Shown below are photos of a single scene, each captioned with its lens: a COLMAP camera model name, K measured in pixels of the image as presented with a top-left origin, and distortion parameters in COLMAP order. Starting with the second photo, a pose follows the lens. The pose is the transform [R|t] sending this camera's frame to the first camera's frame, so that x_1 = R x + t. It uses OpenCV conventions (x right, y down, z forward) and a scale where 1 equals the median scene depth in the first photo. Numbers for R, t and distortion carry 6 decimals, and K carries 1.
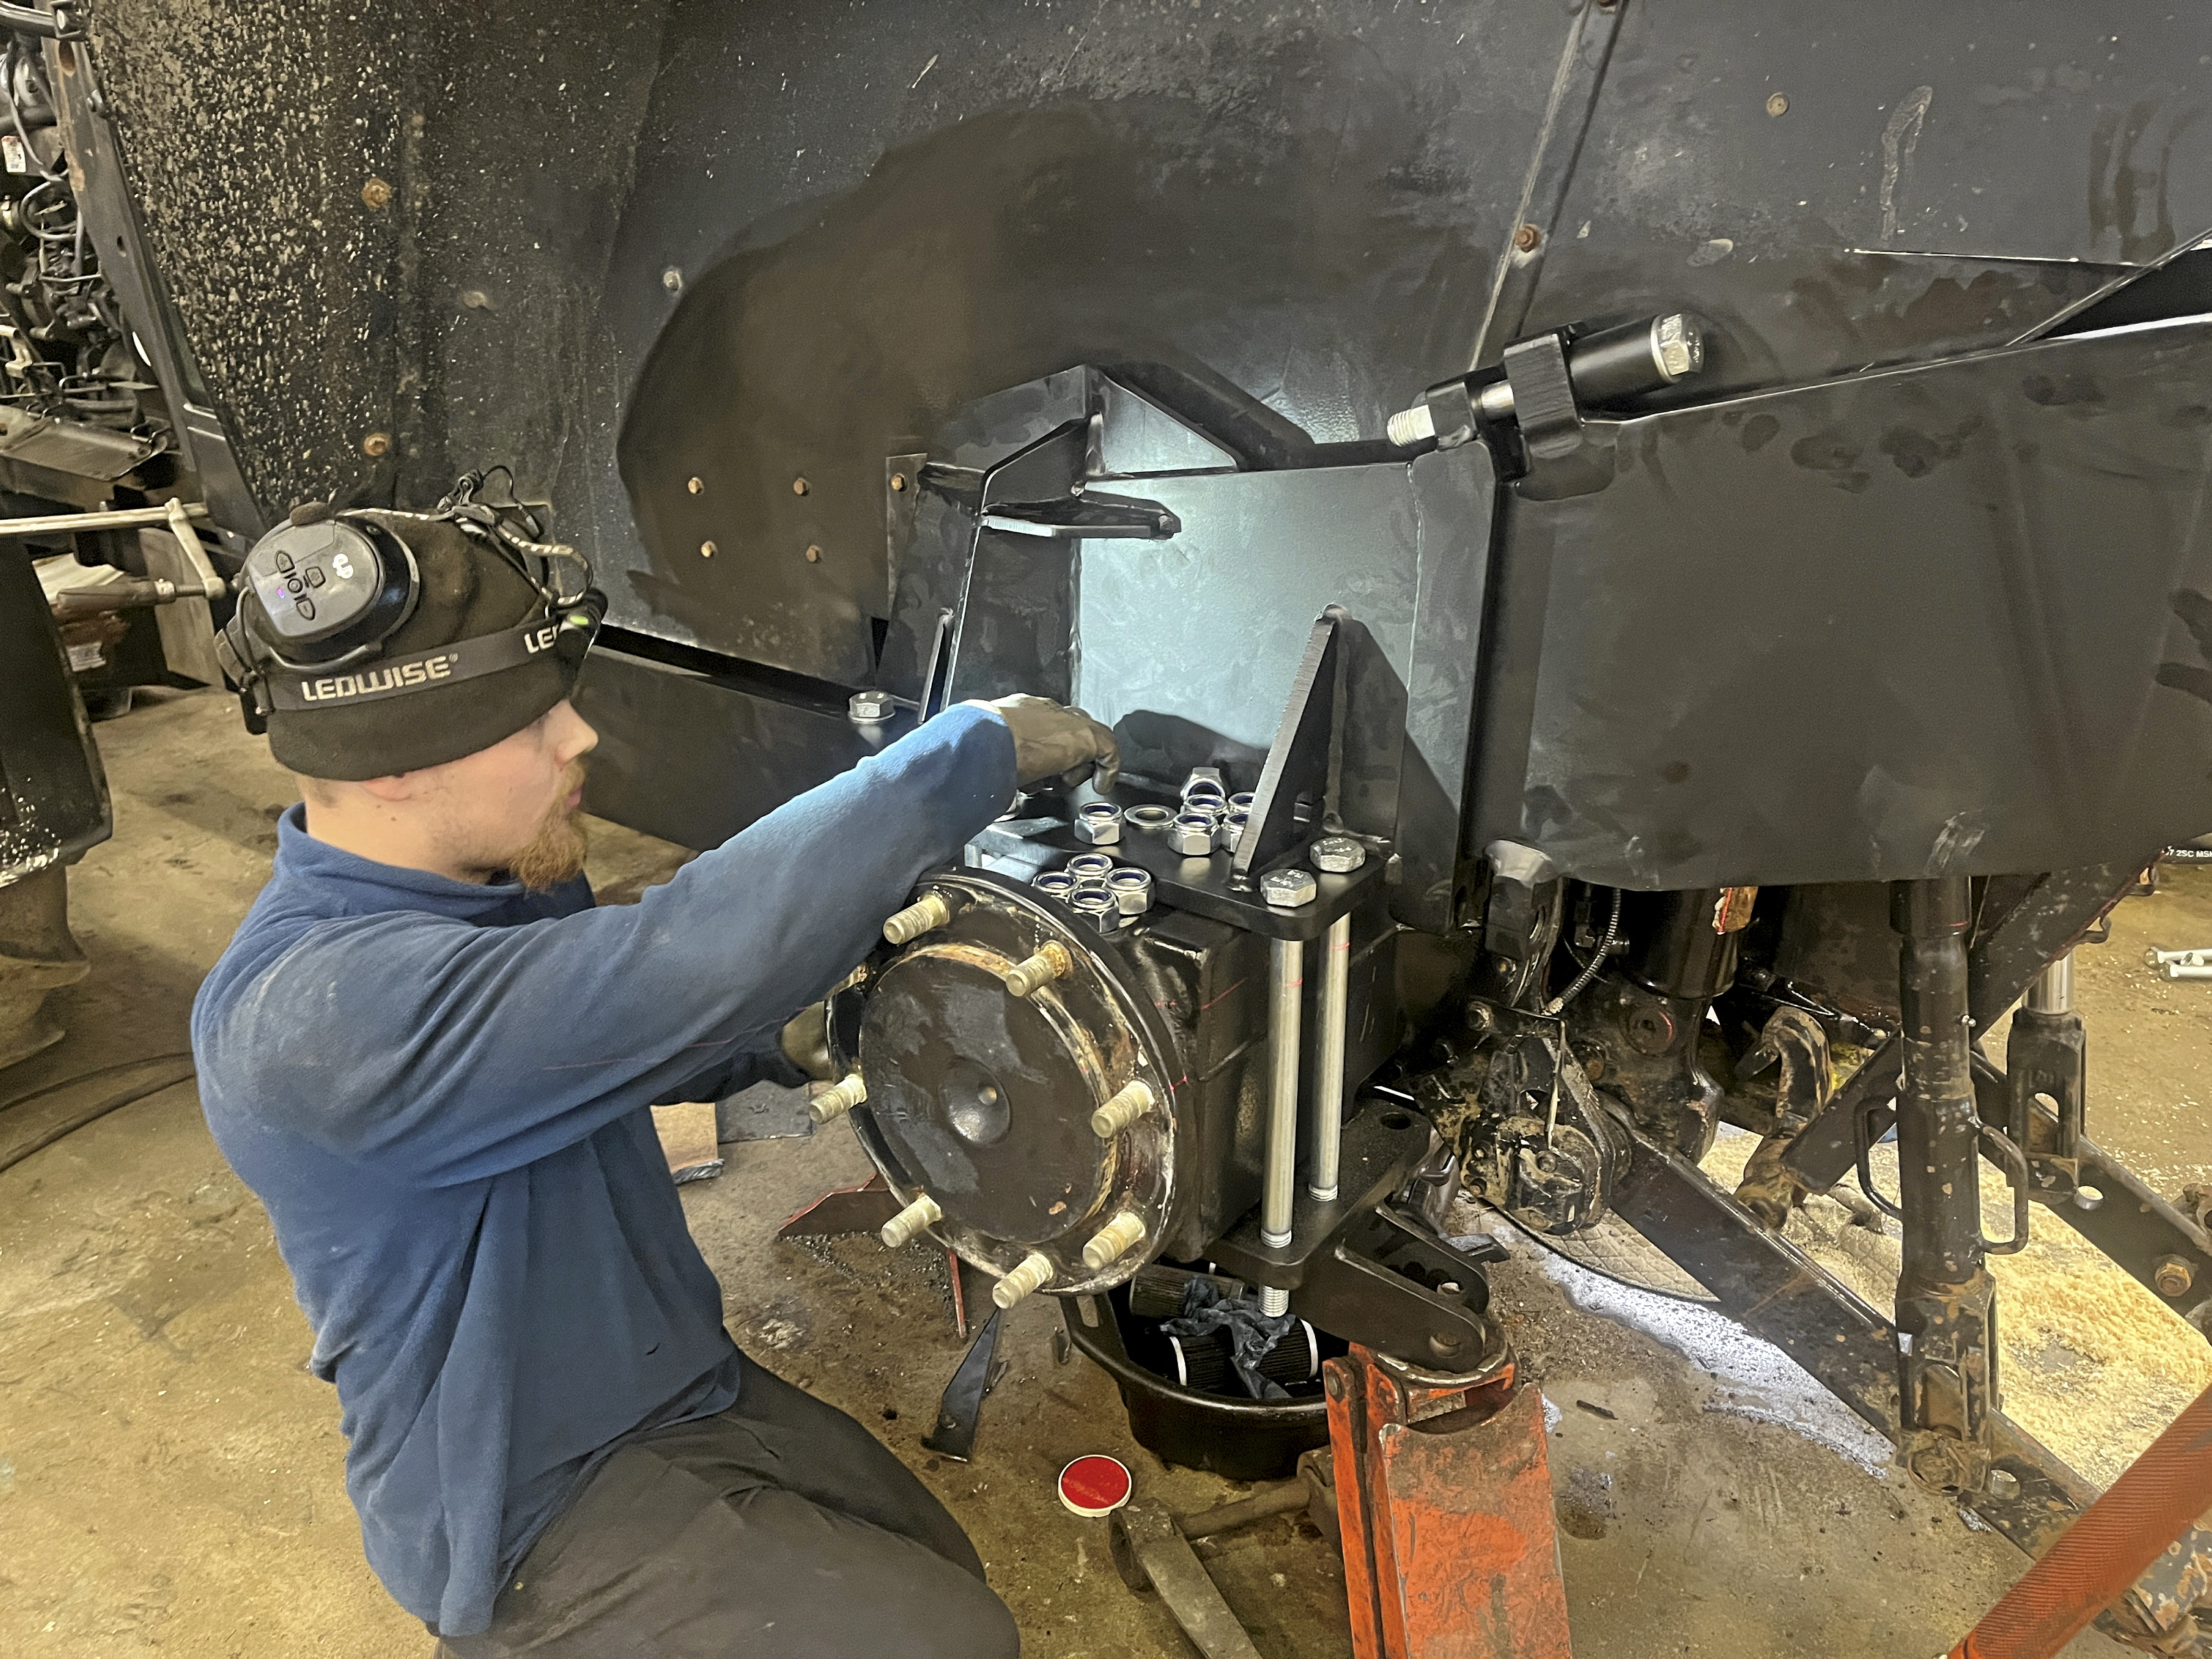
lens RADIAL K [[1688.7, 0, 1104.0], [0, 1688.7, 903.5], [0, 0, 1]] dist [0.126835, -0.152397]
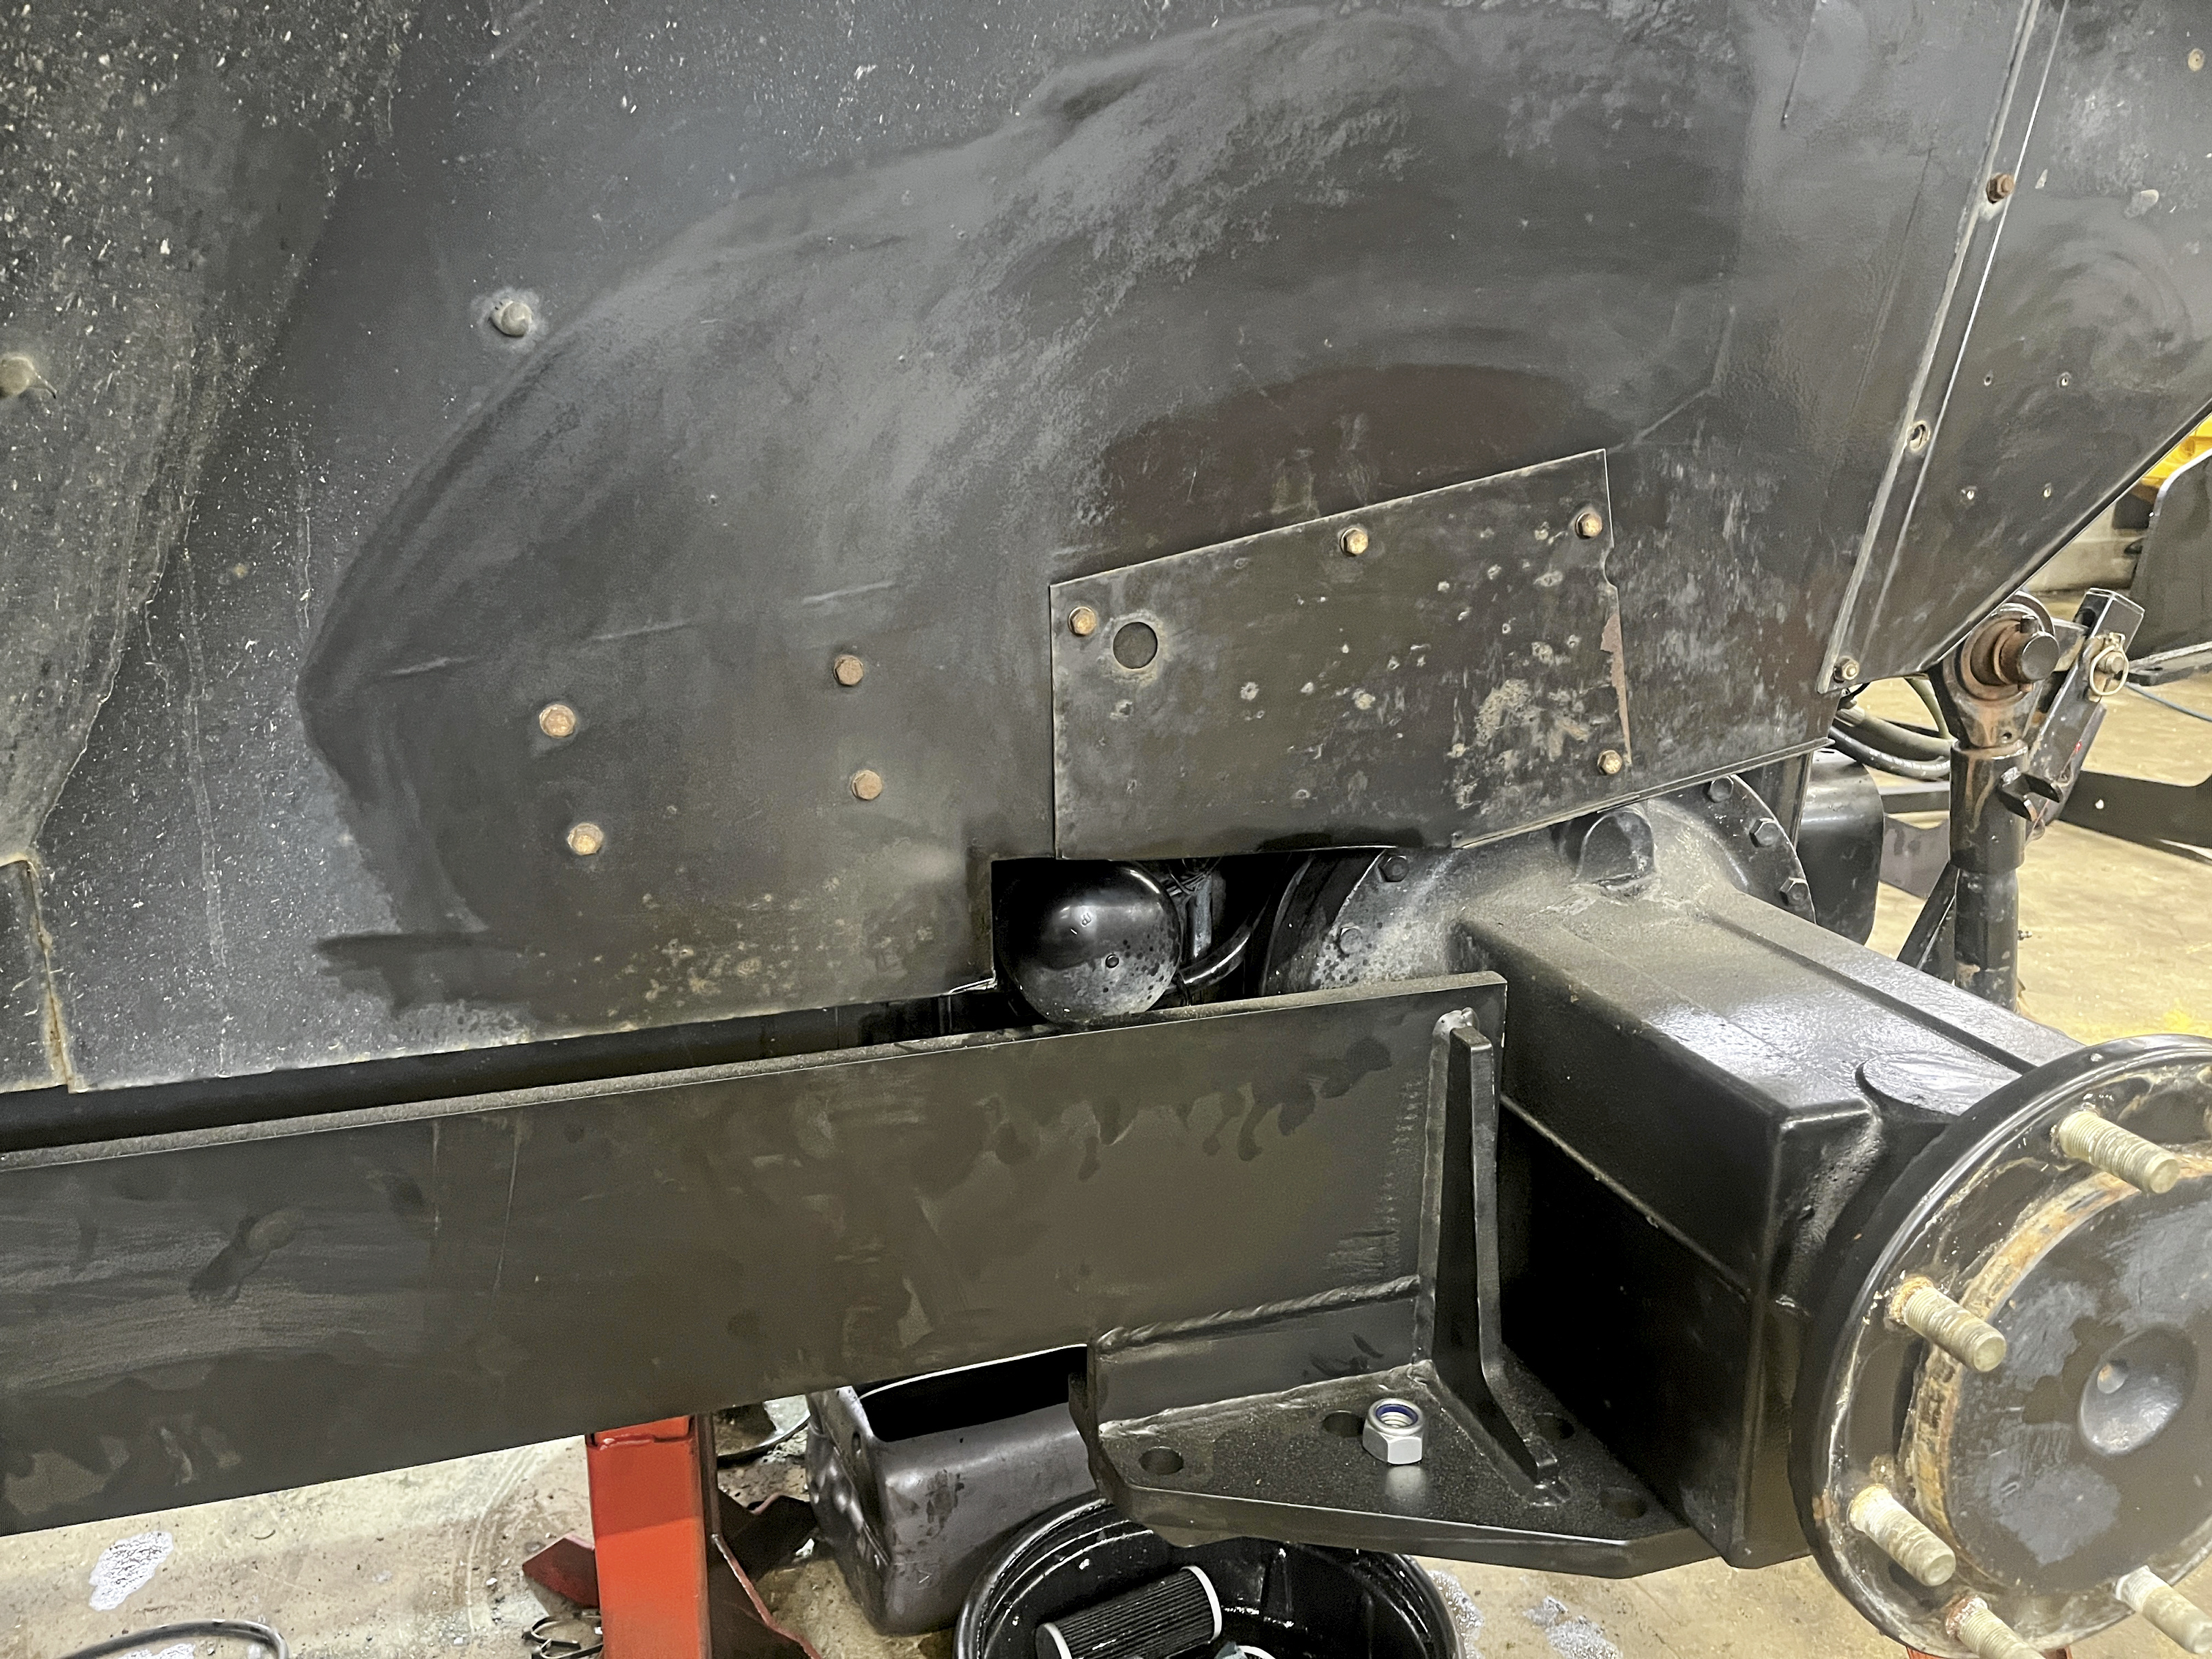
lens RADIAL K [[1688.7, 0, 1104.0], [0, 1688.7, 903.5], [0, 0, 1]] dist [0.126835, -0.152397]
pose [[0.590079, -0.249392, 0.767861, -0.708235], [0.347812, 0.936835, 0.036990, -0.203156], [-0.728583, 0.245244, 0.639548, 0.744318]]
